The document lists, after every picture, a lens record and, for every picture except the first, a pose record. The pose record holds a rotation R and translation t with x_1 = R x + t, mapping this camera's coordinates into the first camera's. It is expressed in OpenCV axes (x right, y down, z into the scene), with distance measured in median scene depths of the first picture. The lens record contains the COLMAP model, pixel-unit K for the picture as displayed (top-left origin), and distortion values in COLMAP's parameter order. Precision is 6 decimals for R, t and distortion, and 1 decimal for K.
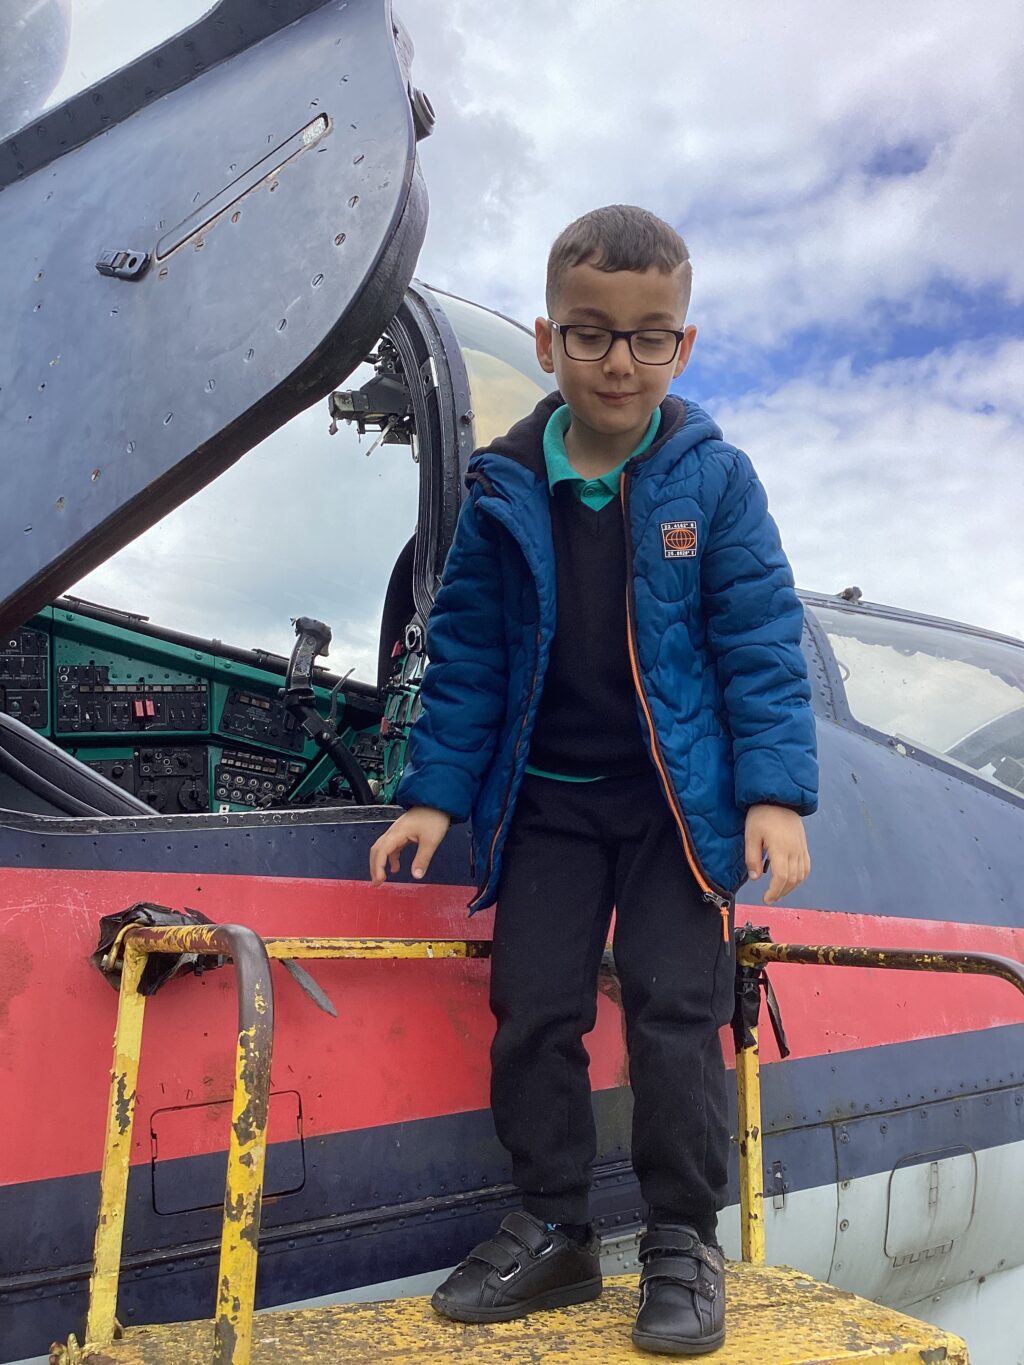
lens RADIAL K [[1246.0, 0, 512.0], [0, 1246.0, 682.5], [0, 0, 1]] dist [0.170739, -0.280779]
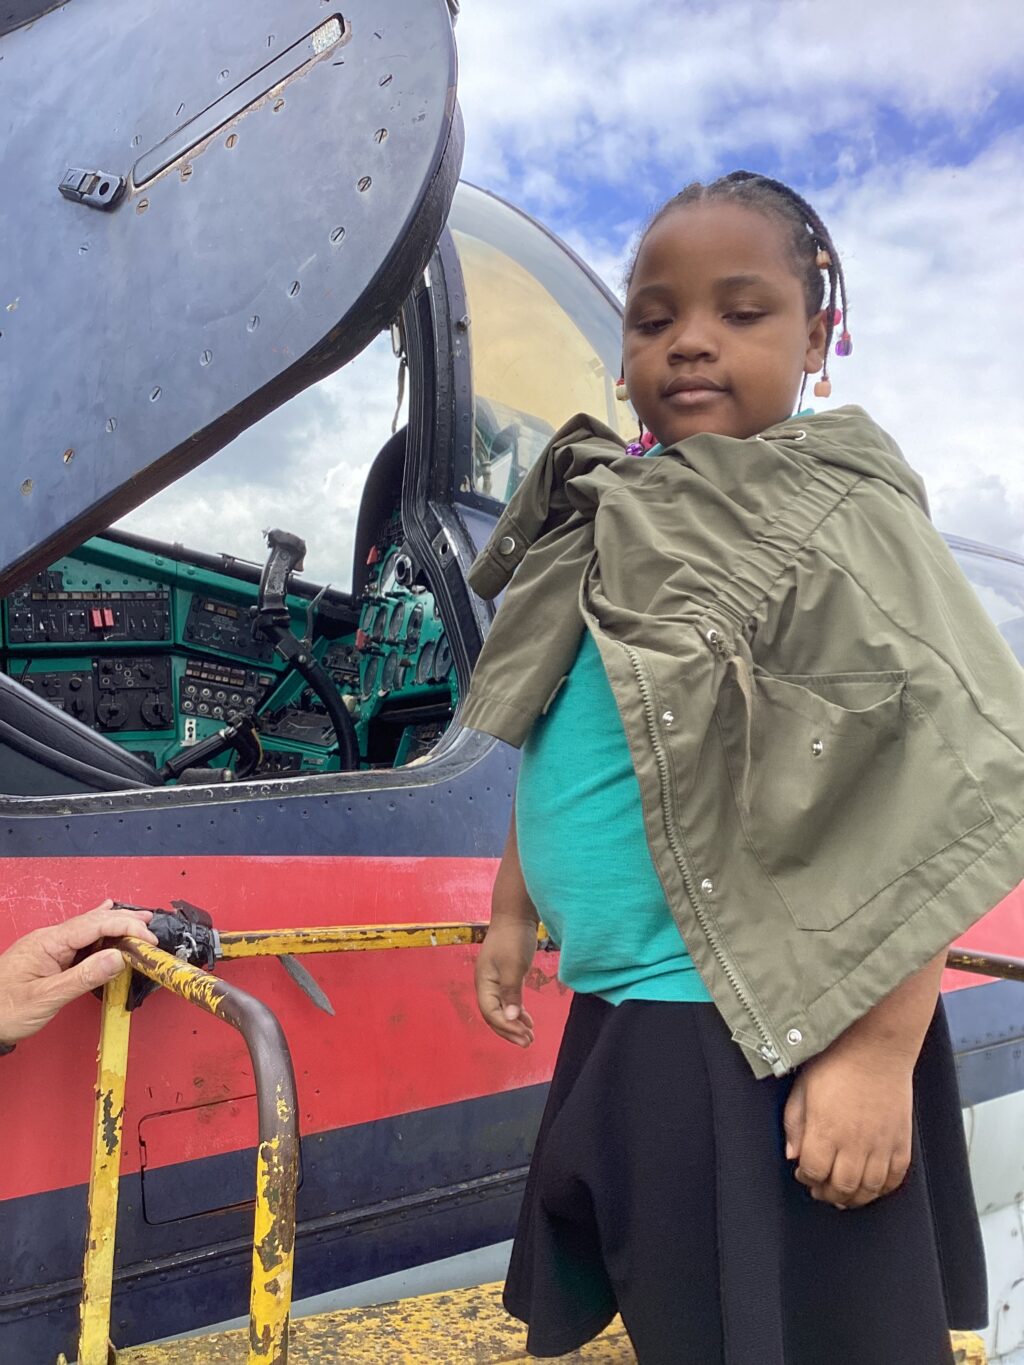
lens RADIAL K [[1246.0, 0, 512.0], [0, 1246.0, 682.5], [0, 0, 1]] dist [0.170739, -0.280779]
pose [[0.999043, 0.011293, 0.042263, -0.053458], [-0.016337, 0.992521, 0.120979, -0.097276], [-0.040581, -0.121554, 0.991755, 0.102899]]
